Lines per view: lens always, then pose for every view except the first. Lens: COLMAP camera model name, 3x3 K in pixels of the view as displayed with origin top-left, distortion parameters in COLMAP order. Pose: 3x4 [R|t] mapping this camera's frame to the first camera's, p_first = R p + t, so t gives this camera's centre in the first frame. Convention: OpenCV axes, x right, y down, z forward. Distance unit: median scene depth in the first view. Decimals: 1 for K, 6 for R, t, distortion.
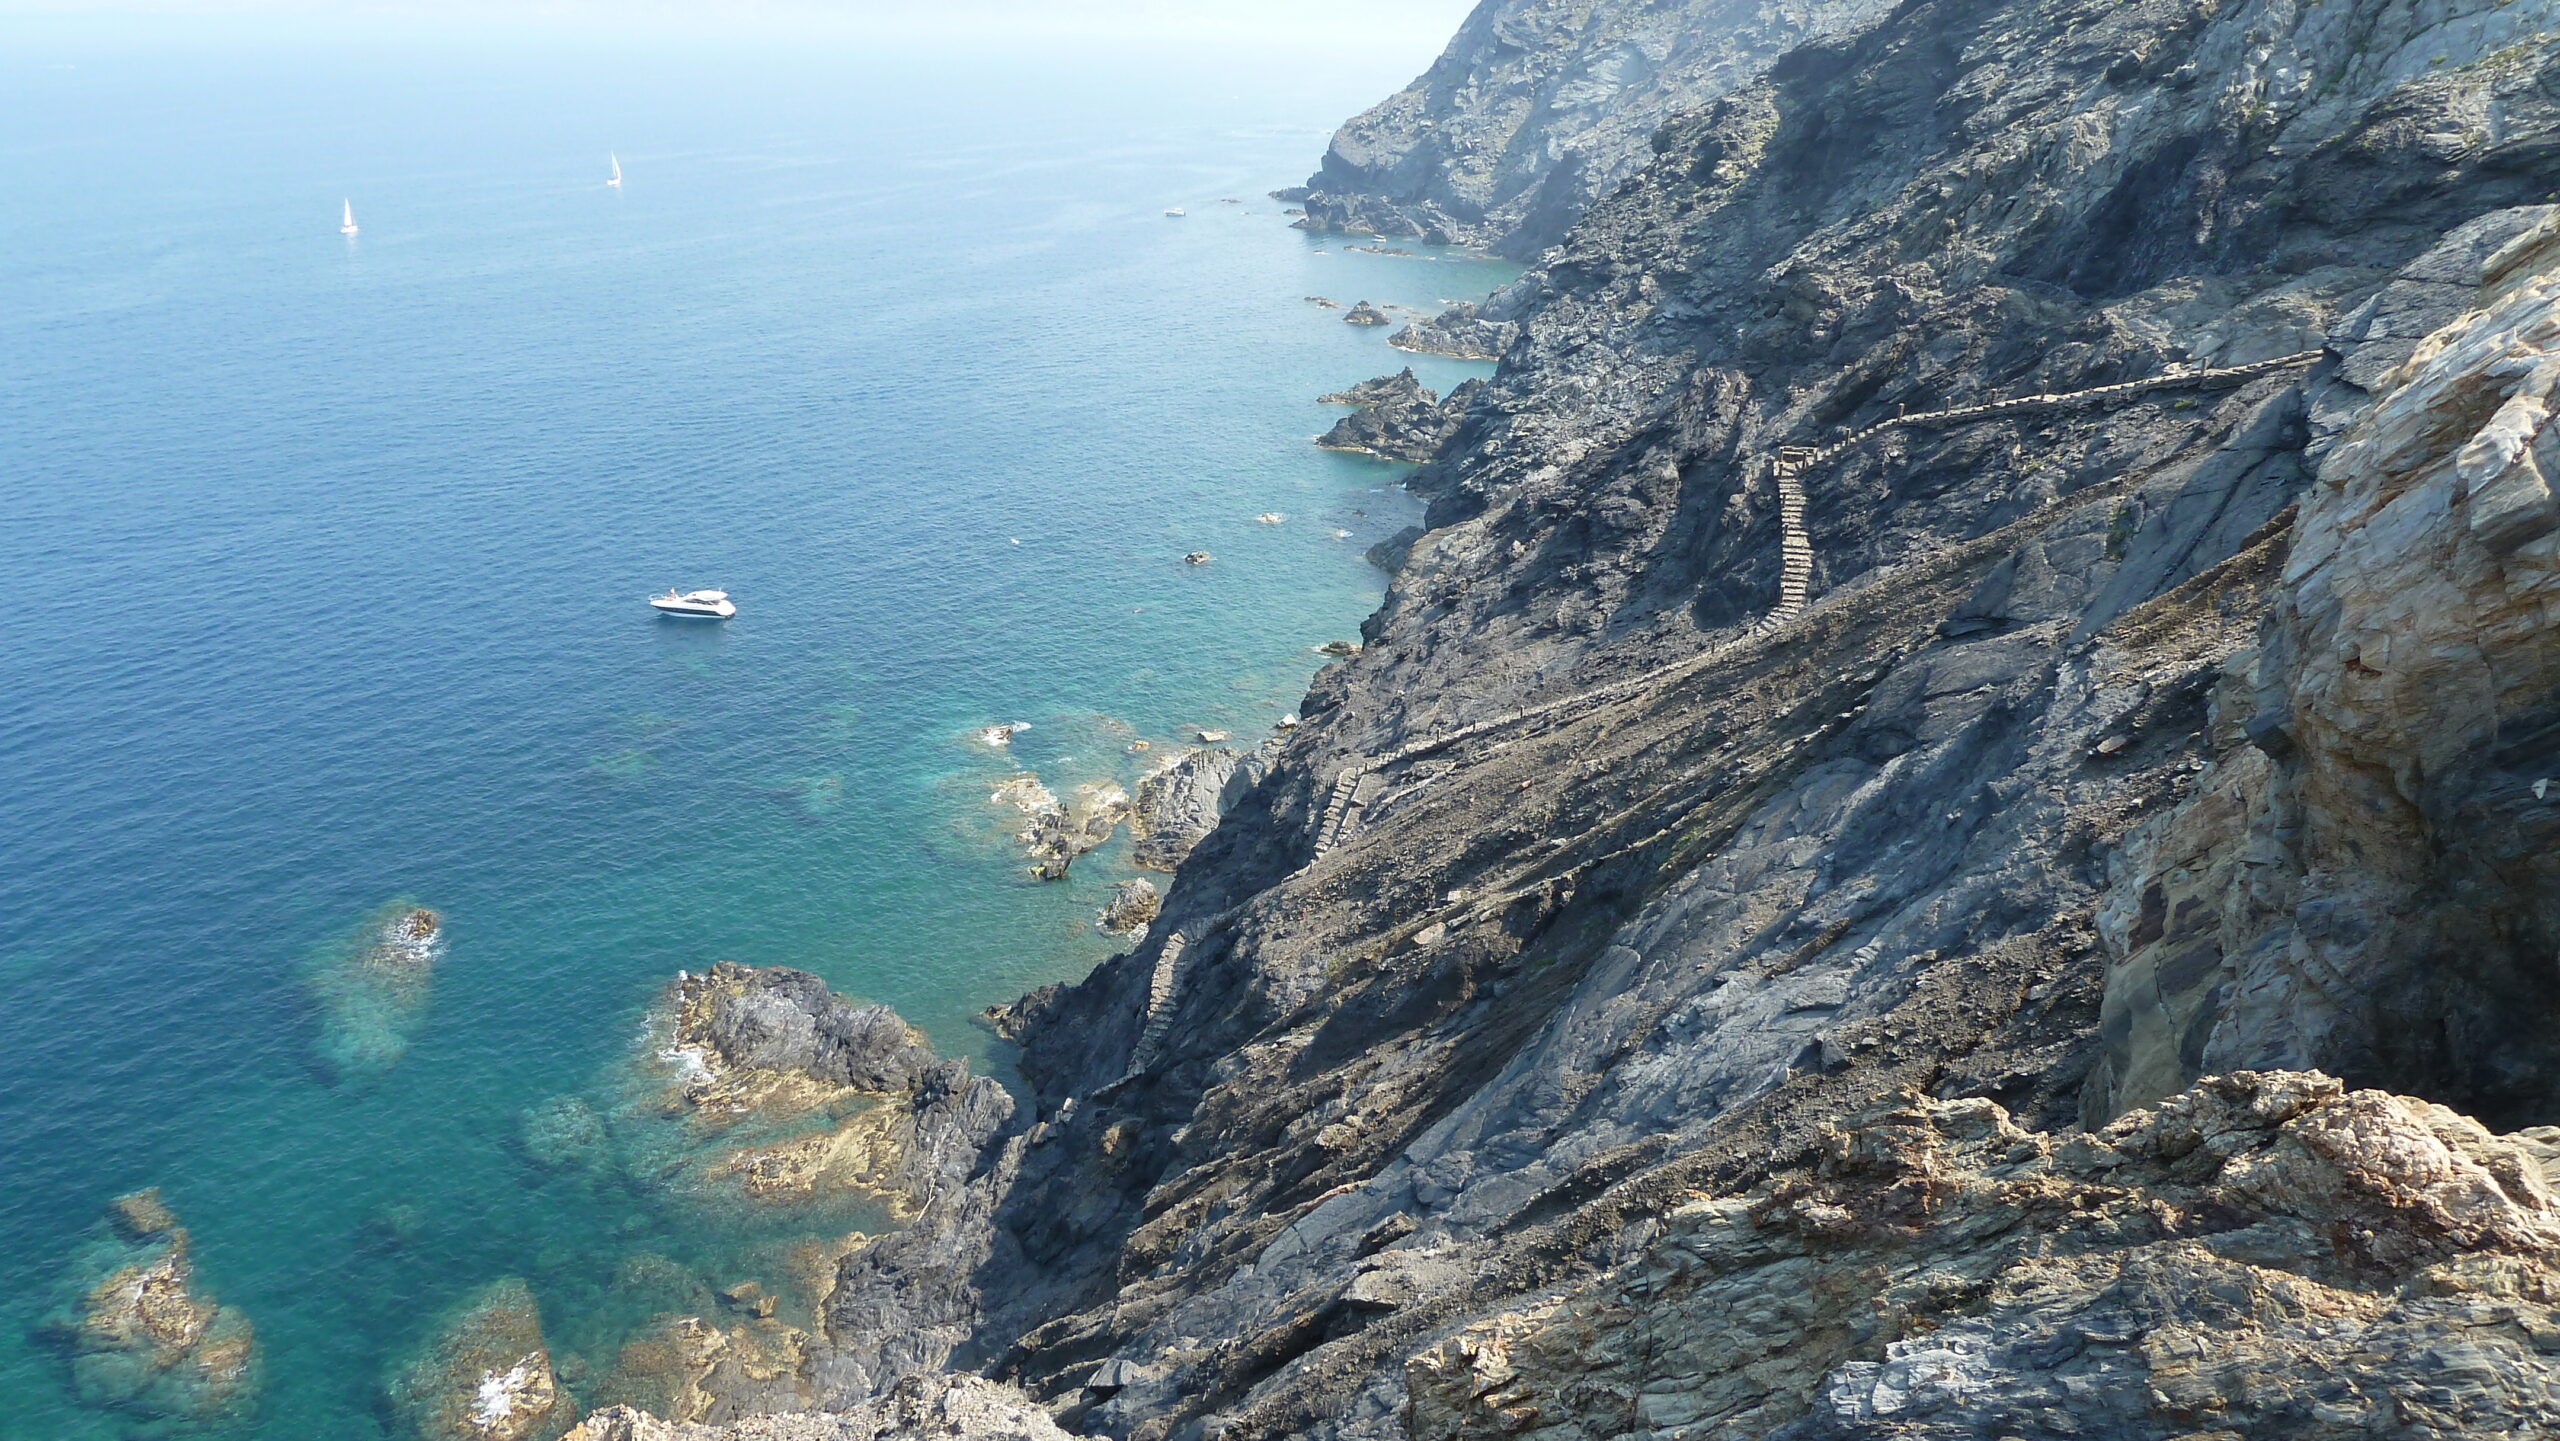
lens RADIAL K [[1828.7, 0, 1280.0], [0, 1828.7, 720.5], [0, 0, 1]] dist [-0.045406, 0.008155]
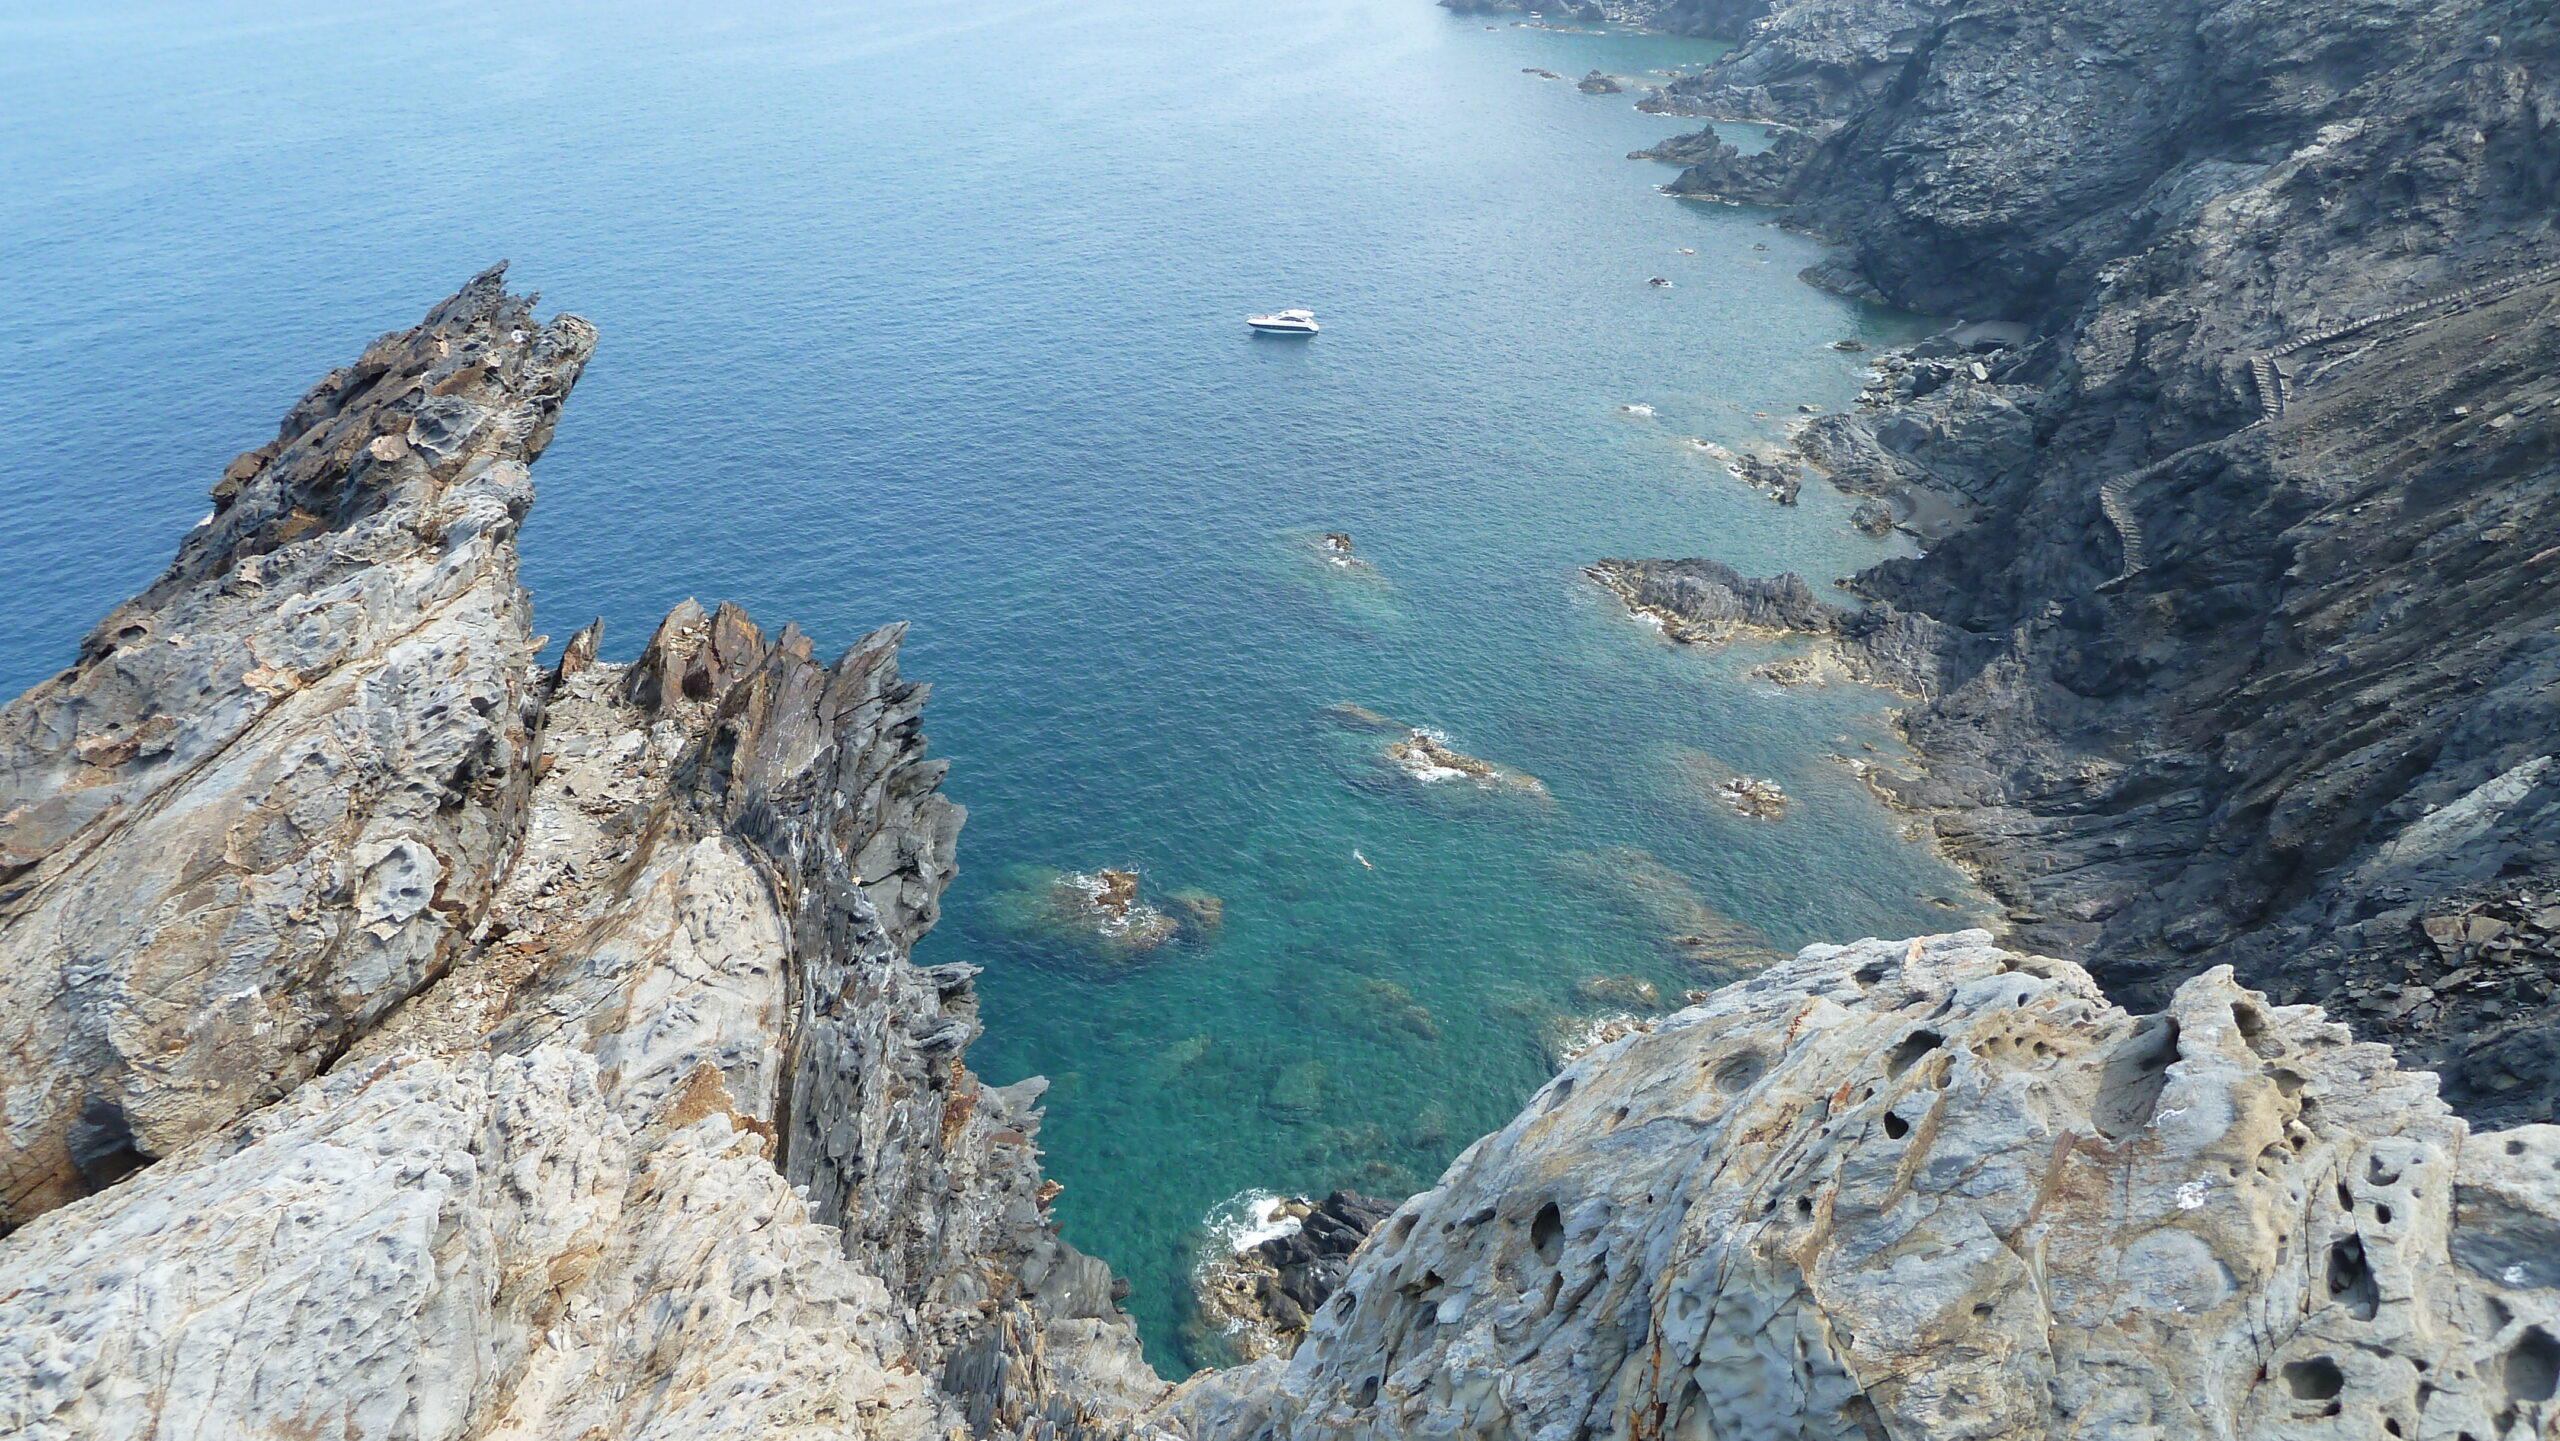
lens RADIAL K [[1828.7, 0, 1280.0], [0, 1828.7, 720.5], [0, 0, 1]] dist [-0.045406, 0.008155]
pose [[0.998909, -0.029145, 0.036498, -0.578258], [0.025290, 0.994467, 0.101963, 0.108814], [-0.039268, -0.100928, 0.994118, -0.274595]]
